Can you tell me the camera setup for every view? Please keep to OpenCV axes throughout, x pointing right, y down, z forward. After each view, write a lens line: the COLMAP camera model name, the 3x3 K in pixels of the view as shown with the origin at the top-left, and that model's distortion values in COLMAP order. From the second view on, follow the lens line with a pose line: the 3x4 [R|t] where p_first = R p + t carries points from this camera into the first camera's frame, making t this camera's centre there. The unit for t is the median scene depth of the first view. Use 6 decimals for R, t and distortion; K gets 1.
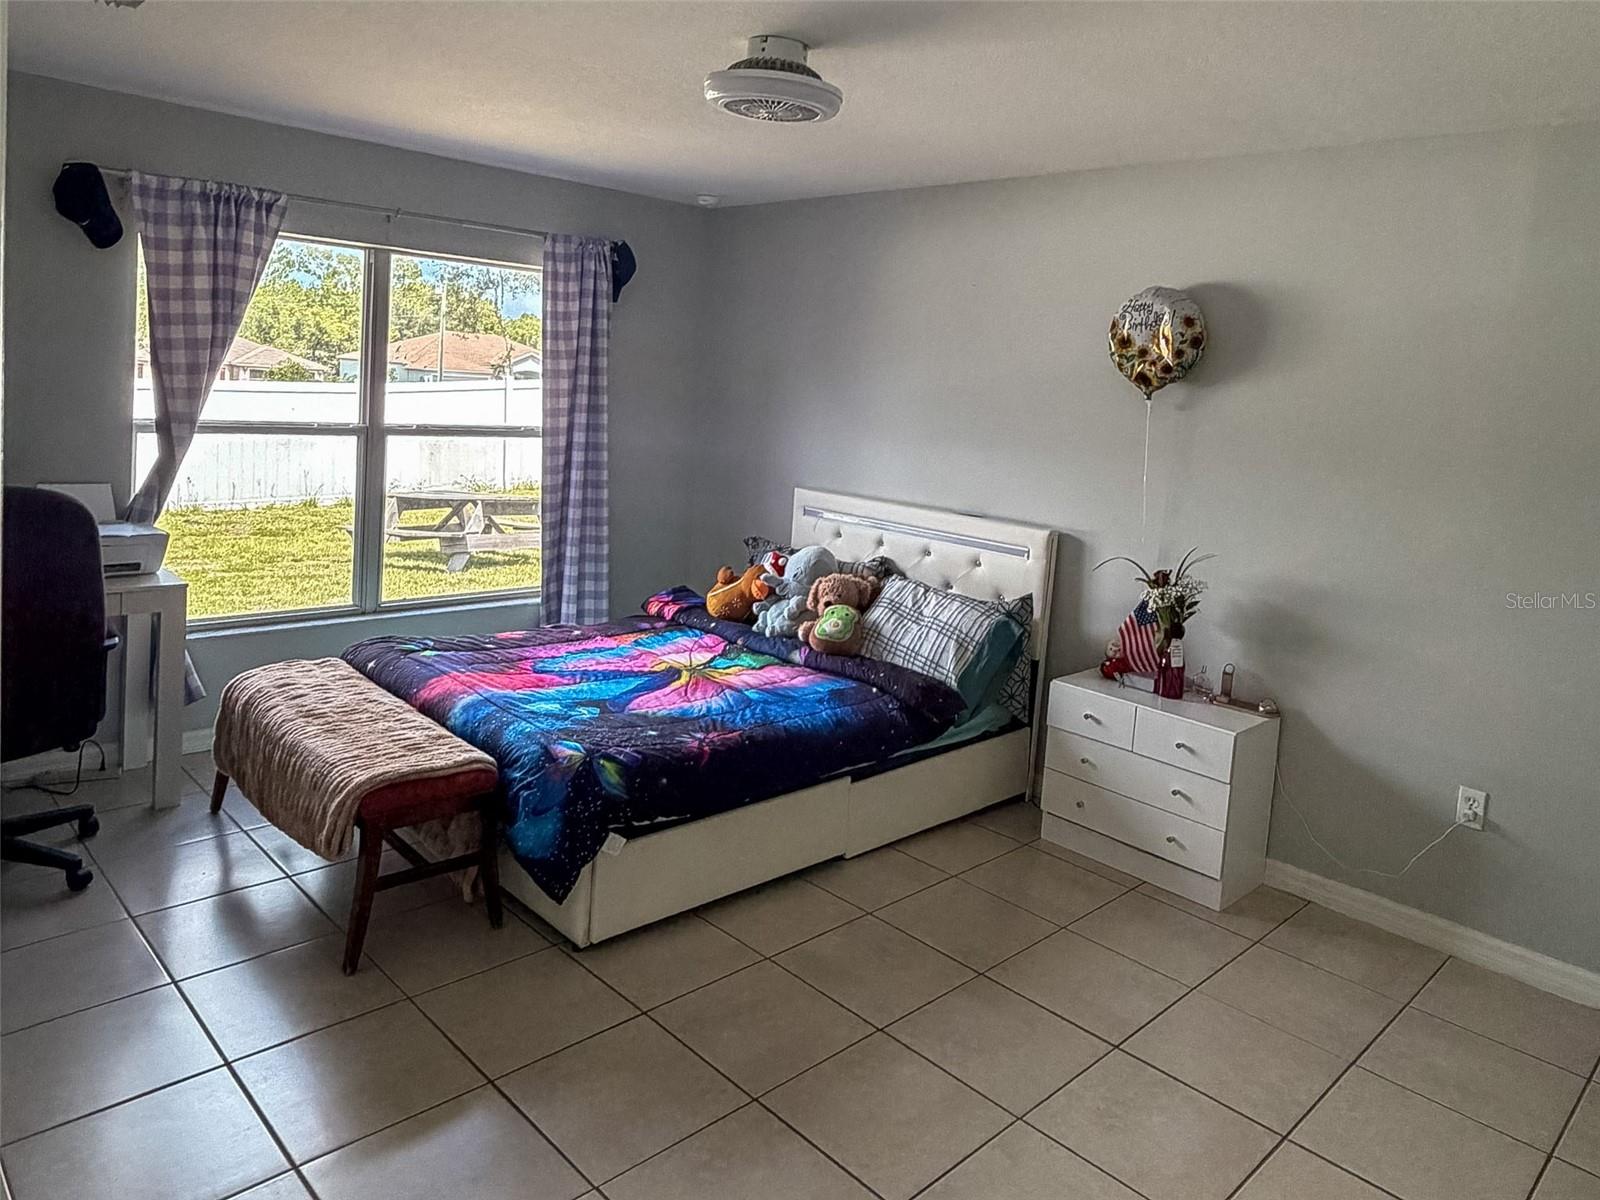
lens RADIAL K [[1071.1, 0, 800.1], [0, 1071.1, 596.0], [0, 0, 1]] dist [-0.022023, -0.000912]
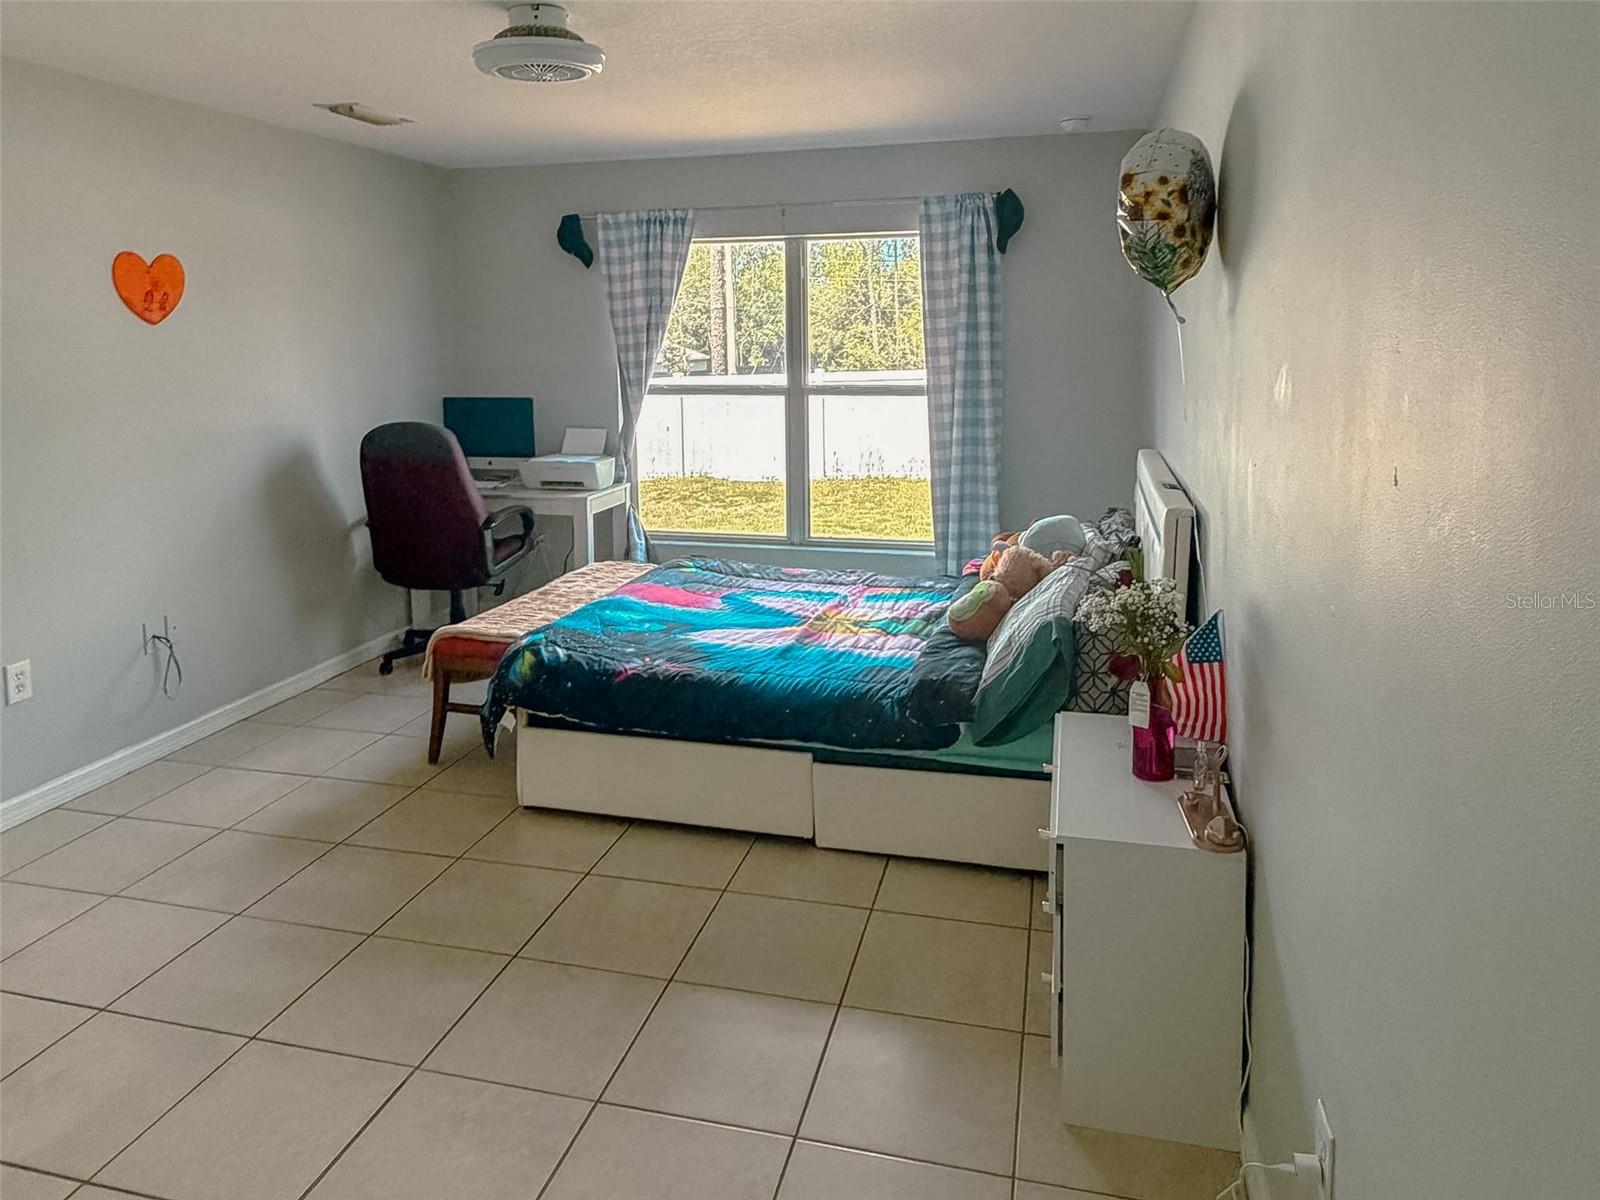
lens RADIAL K [[1071.1, 0, 798.1], [0, 1071.1, 546.1], [0, 0, 1]] dist [-0.022023, -0.000912]
pose [[0.516018, 0.099871, -0.850735, 0.615136], [-0.122105, 0.991613, 0.042346, -0.034139], [0.847830, 0.082027, 0.523886, 0.383568]]
